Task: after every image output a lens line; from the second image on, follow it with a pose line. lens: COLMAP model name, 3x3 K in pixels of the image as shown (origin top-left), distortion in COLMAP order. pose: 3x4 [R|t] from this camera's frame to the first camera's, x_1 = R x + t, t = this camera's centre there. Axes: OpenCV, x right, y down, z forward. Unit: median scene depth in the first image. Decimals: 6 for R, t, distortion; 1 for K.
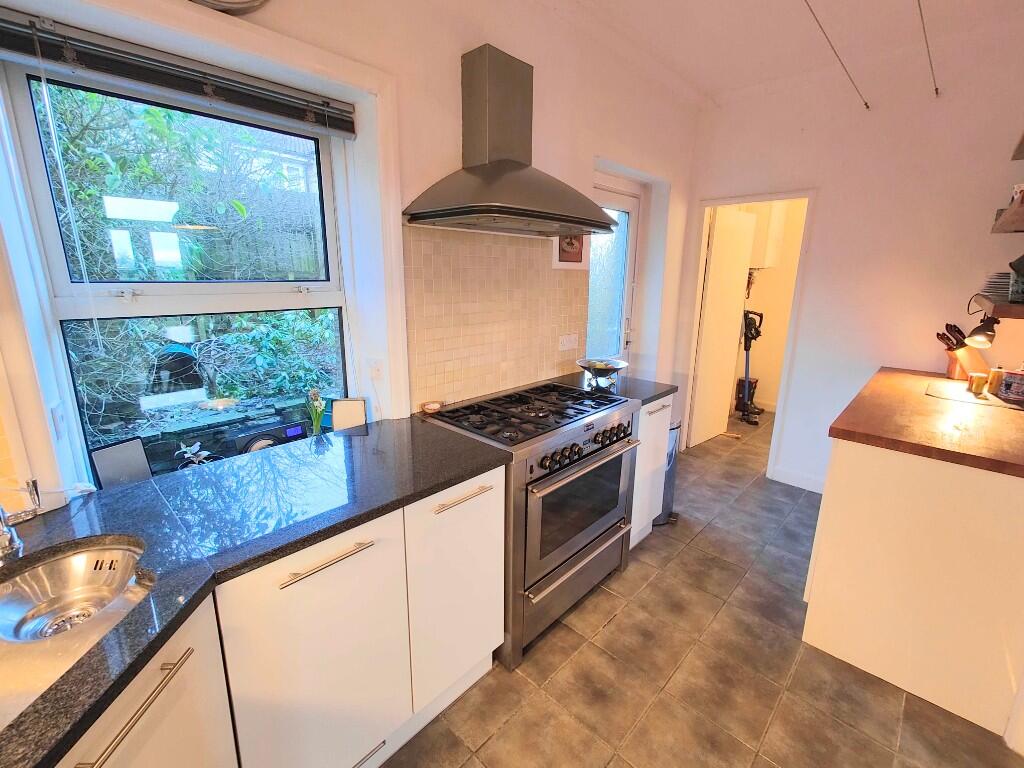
lens RADIAL K [[449.0, 0, 512.7], [0, 449.0, 379.3], [0, 0, 1]] dist [0.001556, 0.000269]
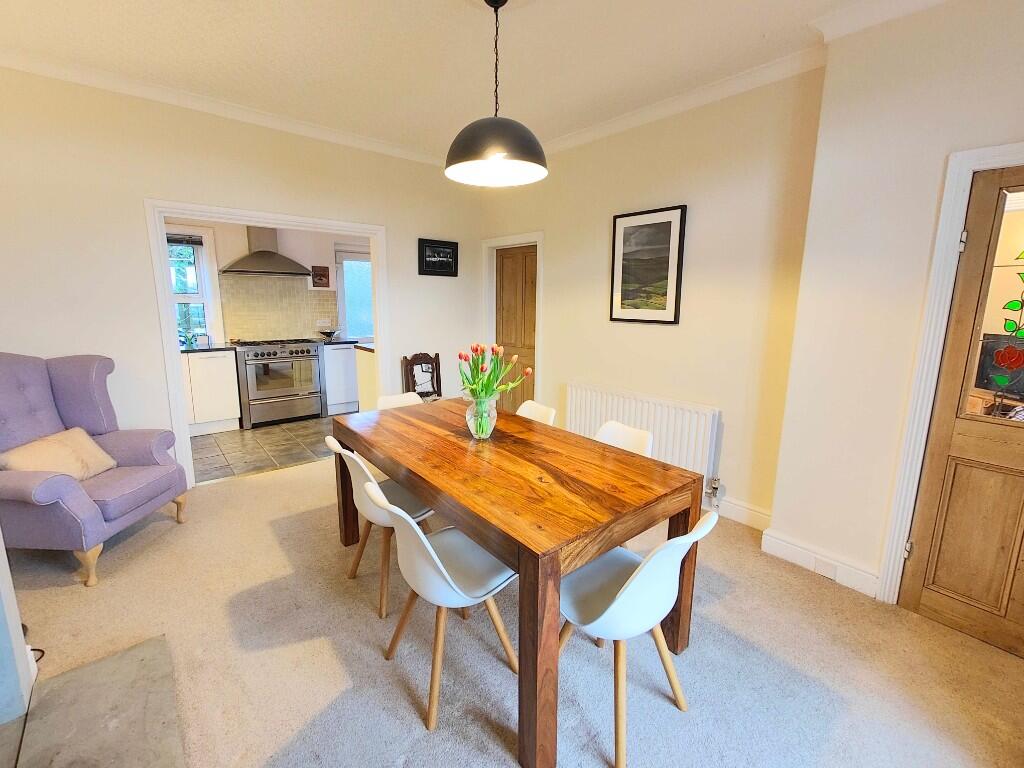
lens RADIAL K [[450.5, 0, 513.9], [0, 450.5, 370.3], [0, 0, 1]] dist [0.001262, 0.000181]
pose [[0.993979, 0.019050, -0.107902, 1.639880], [-0.026598, 0.997265, -0.068955, 0.355024], [0.106293, 0.071410, 0.991767, -1.381019]]
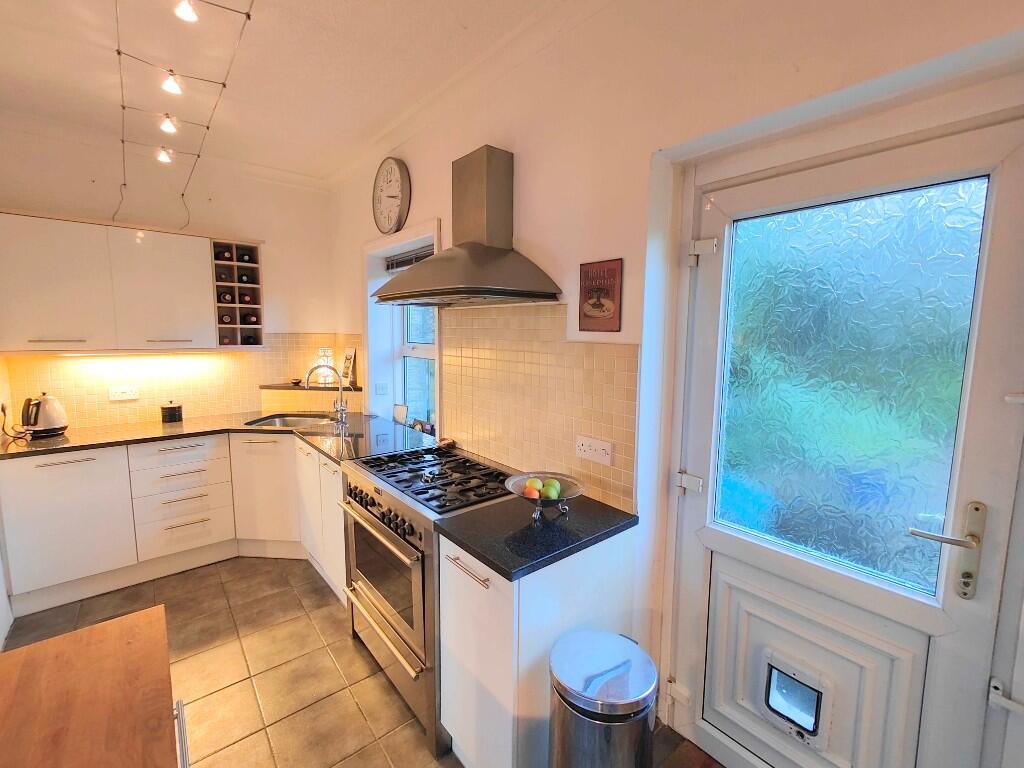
lens RADIAL K [[449.0, 0, 512.7], [0, 449.0, 379.3], [0, 0, 1]] dist [0.001556, 0.000269]
pose [[-0.108889, 0.103852, -0.988614, 0.972197], [-0.237312, 0.963056, 0.127305, -0.297503], [0.965311, 0.248472, -0.080221, 1.138837]]
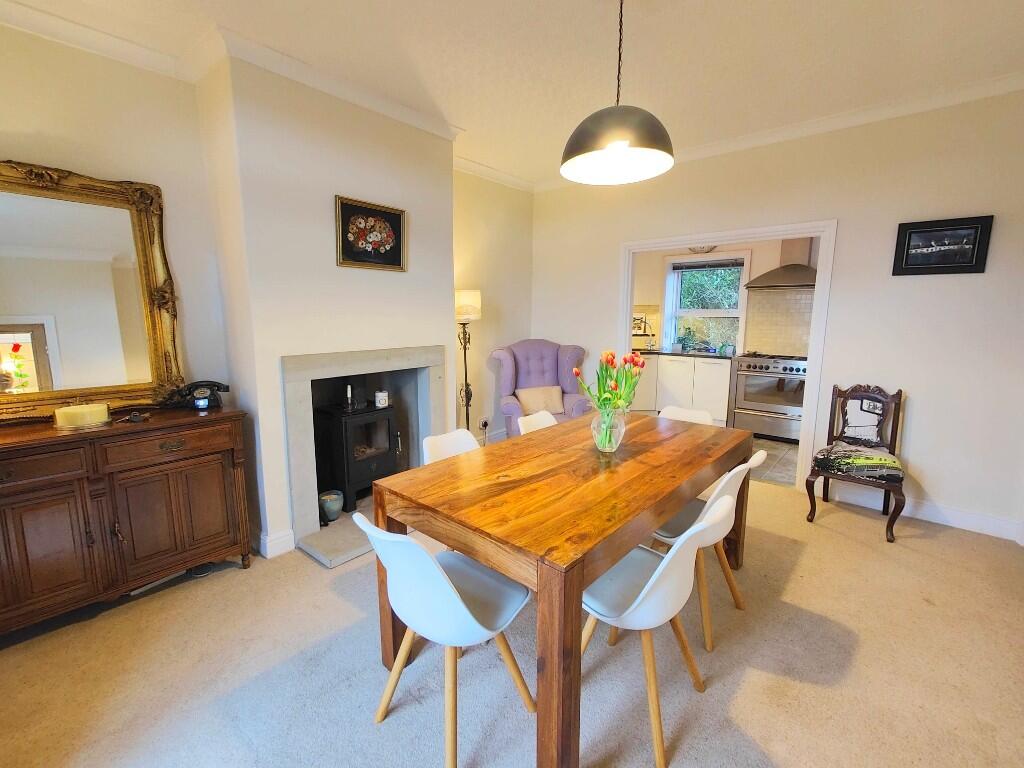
lens RADIAL K [[449.0, 0, 512.7], [0, 449.0, 379.3], [0, 0, 1]] dist [0.001556, 0.000269]
pose [[0.052177, 0.137973, -0.989061, 2.404483], [-0.231638, 0.965070, 0.122406, 0.215638], [0.971402, 0.222717, 0.082314, -0.640462]]
